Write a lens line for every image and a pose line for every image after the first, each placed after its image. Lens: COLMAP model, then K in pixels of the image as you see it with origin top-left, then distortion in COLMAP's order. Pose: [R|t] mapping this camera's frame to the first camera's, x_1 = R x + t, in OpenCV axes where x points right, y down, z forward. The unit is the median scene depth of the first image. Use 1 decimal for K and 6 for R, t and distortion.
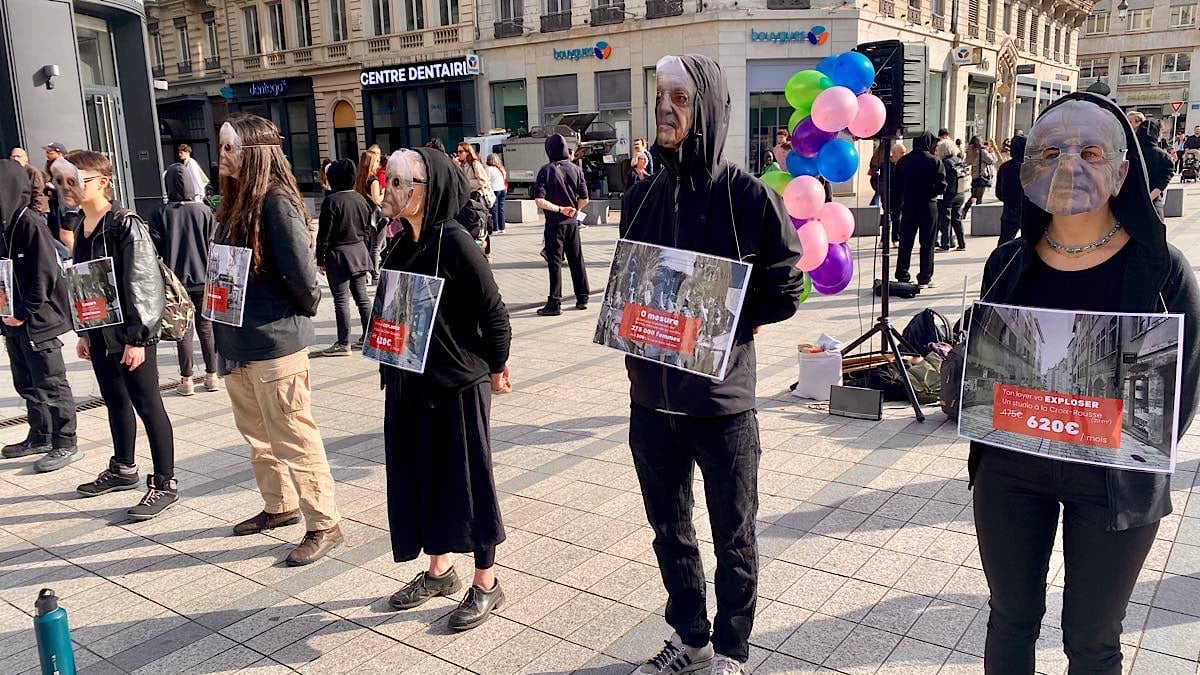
lens RADIAL K [[924.3, 0, 597.1], [0, 924.3, 328.6], [0, 0, 1]] dist [0.027672, 0.016990]
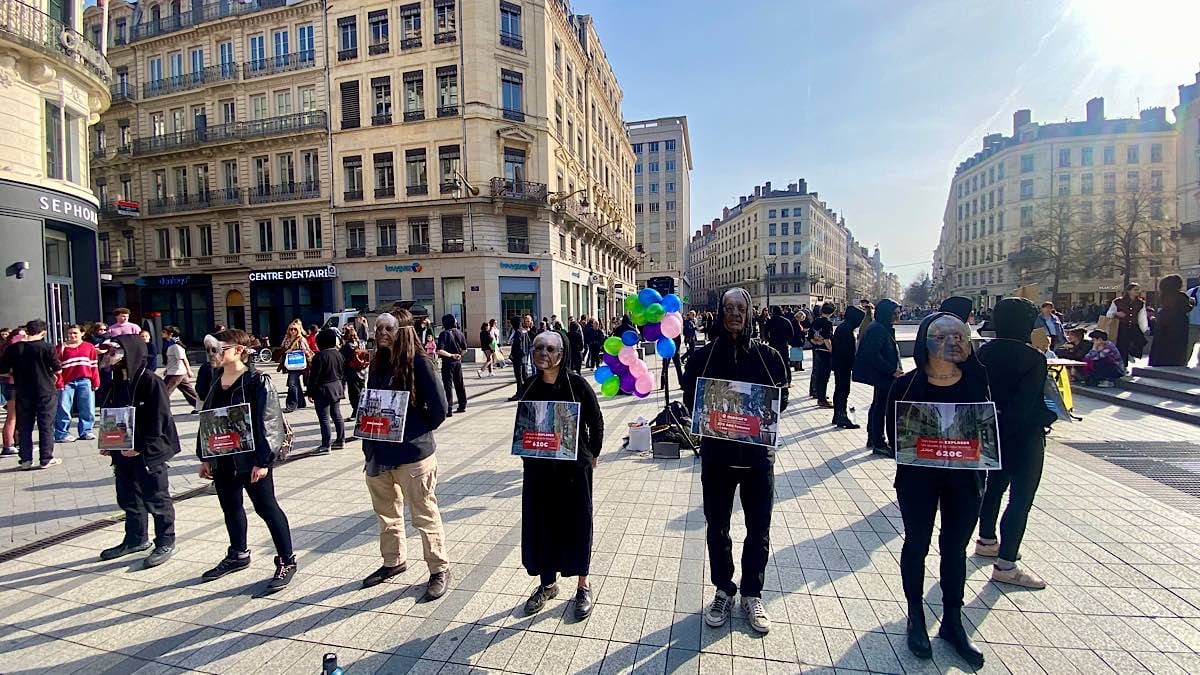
lens RADIAL K [[482.2, 0, 603.3], [0, 482.2, 335.2], [0, 0, 1]] dist [-0.001519, -0.001916]
pose [[0.913826, -0.006185, 0.406058, -0.260892], [0.070670, 0.987050, -0.144006, -0.025014], [-0.399909, 0.160293, 0.902429, 0.075146]]
